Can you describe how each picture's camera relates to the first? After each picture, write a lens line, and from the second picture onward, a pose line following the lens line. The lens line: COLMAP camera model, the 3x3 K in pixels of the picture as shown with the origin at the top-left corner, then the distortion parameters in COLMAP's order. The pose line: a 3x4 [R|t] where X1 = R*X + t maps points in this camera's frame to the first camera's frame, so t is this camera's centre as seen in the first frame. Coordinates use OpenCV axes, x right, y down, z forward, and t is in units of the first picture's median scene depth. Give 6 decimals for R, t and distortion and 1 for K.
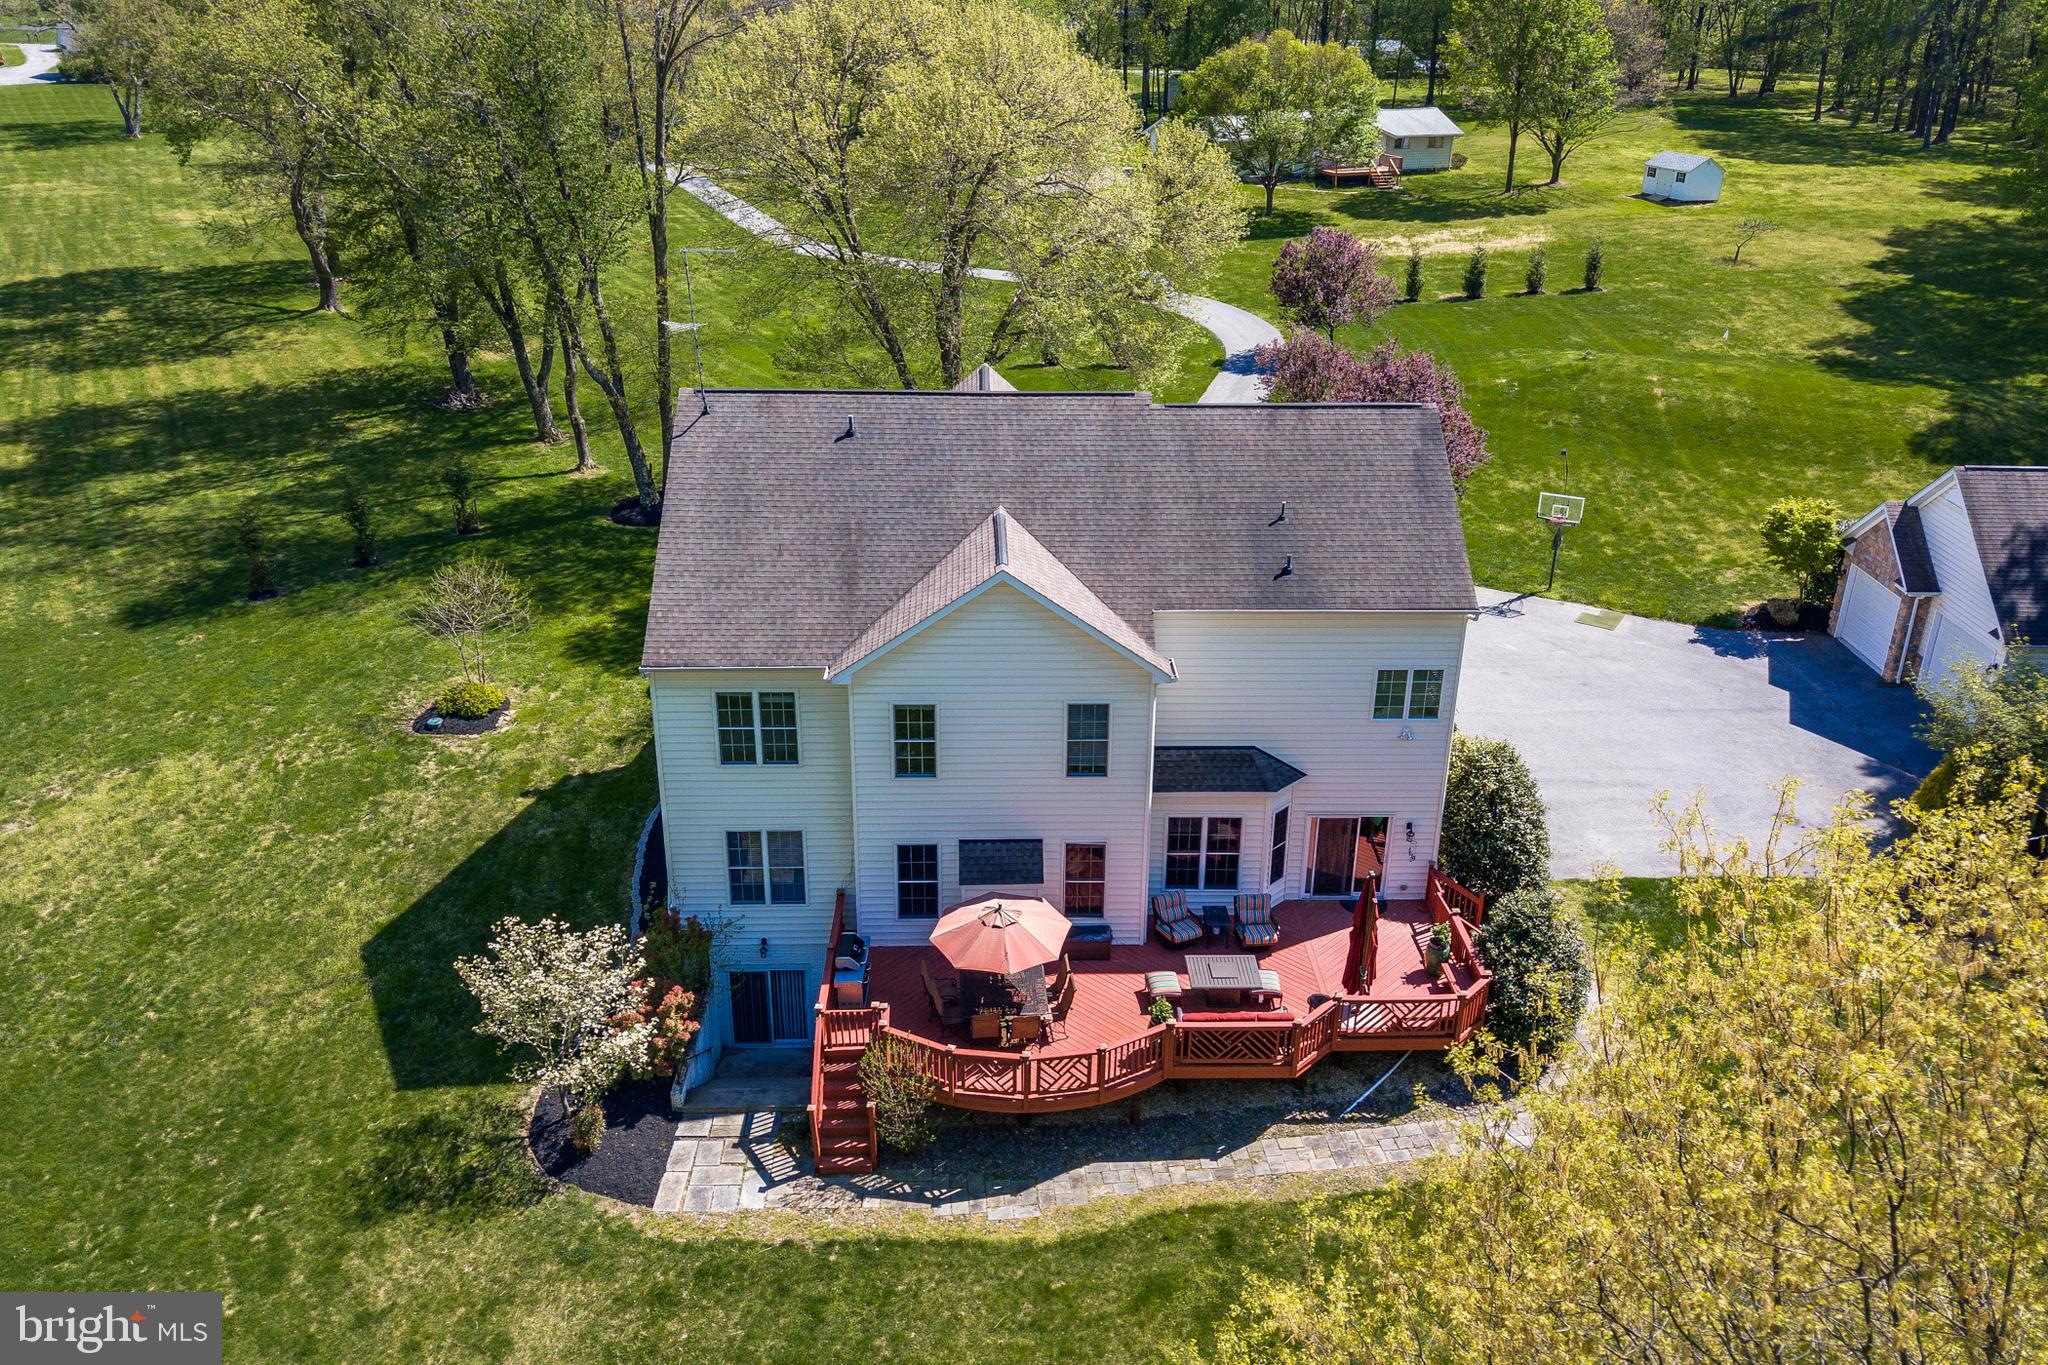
lens RADIAL K [[1596.2, 0, 1028.9], [0, 1596.2, 676.4], [0, 0, 1]] dist [0.034435, -0.033544]
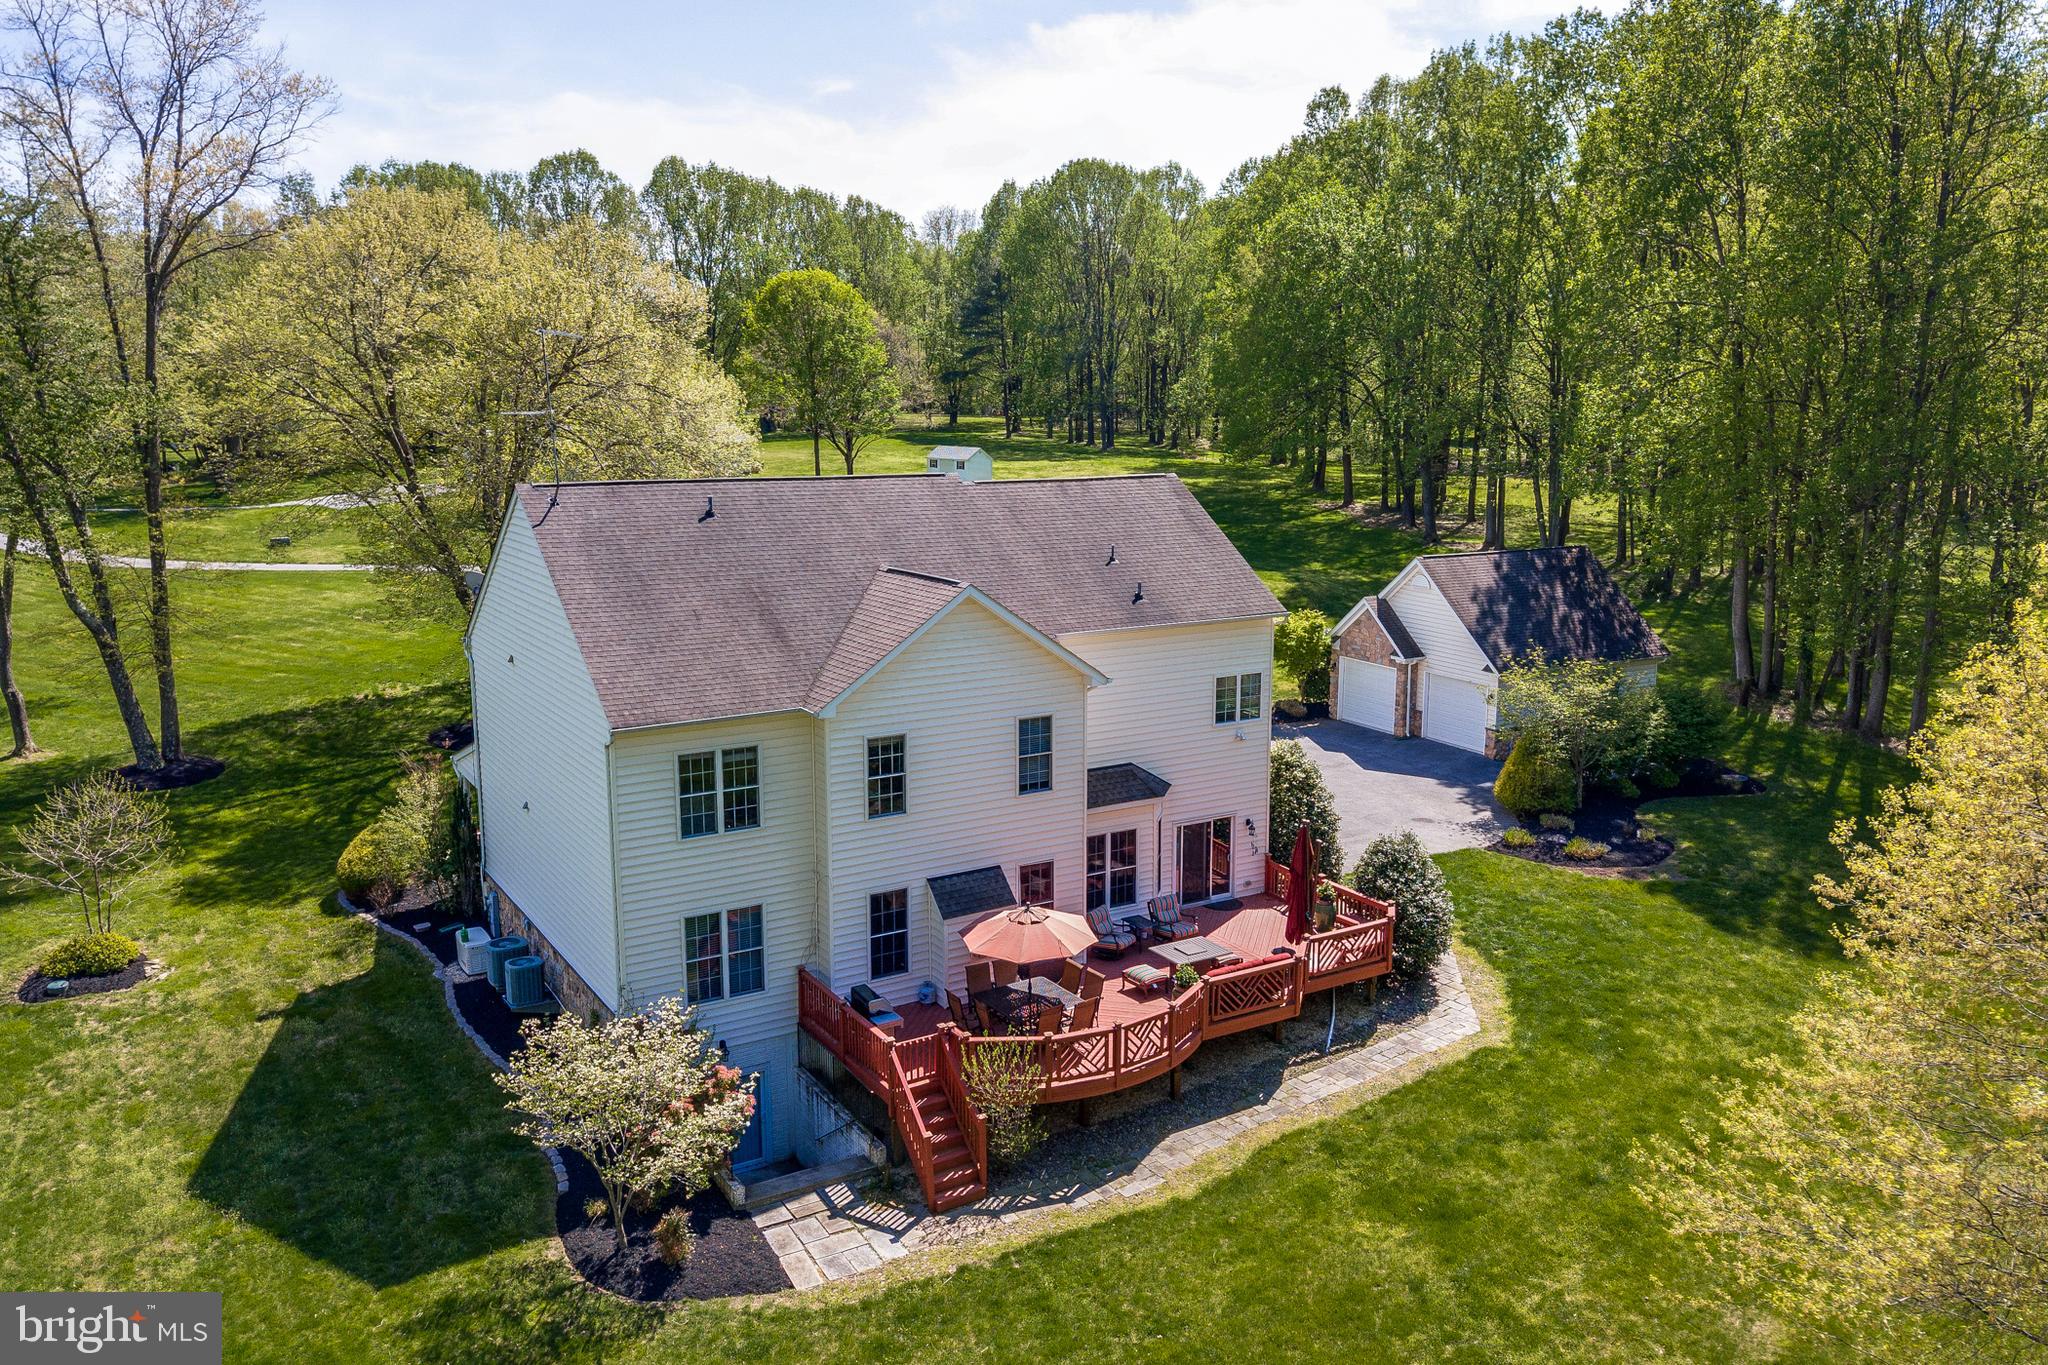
lens RADIAL K [[1596.2, 0, 1038.3], [0, 1596.2, 676.4], [0, 0, 1]] dist [0.034435, -0.033544]
pose [[0.861575, -0.097180, 0.498241, -0.472582], [0.211005, 0.961255, -0.177387, 0.174739], [-0.461698, 0.257963, 0.848699, 0.098977]]
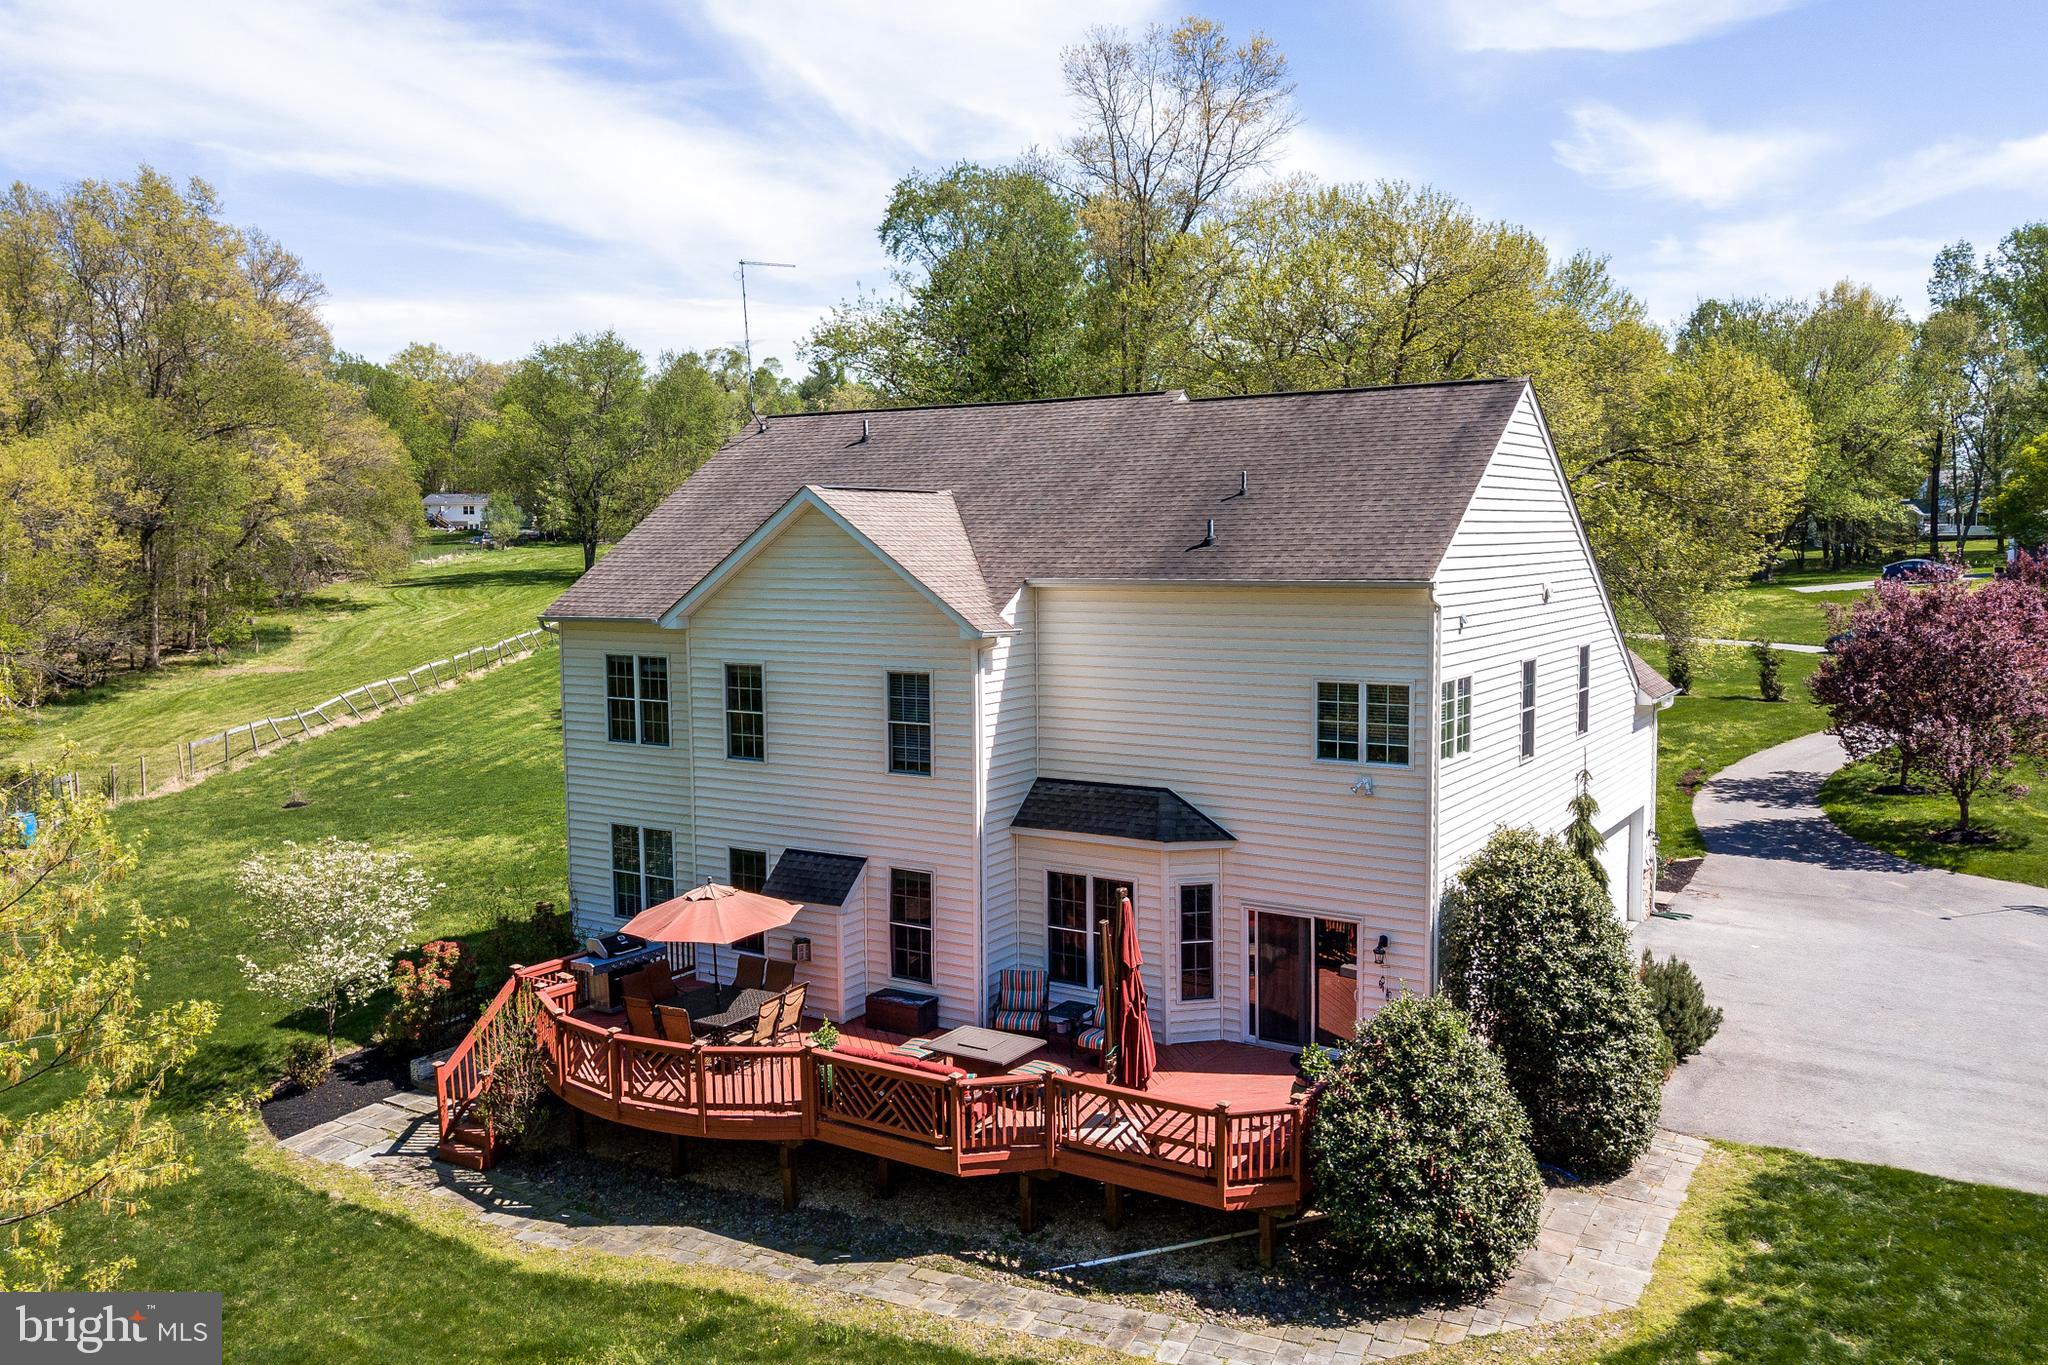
lens RADIAL K [[1596.2, 0, 1020.7], [0, 1596.2, 712.7], [0, 0, 1]] dist [0.034435, -0.033544]
pose [[0.824112, 0.046297, -0.564532, 0.522350], [-0.215964, 0.947051, -0.237600, 0.208606], [0.523641, 0.317728, 0.790474, 0.403071]]
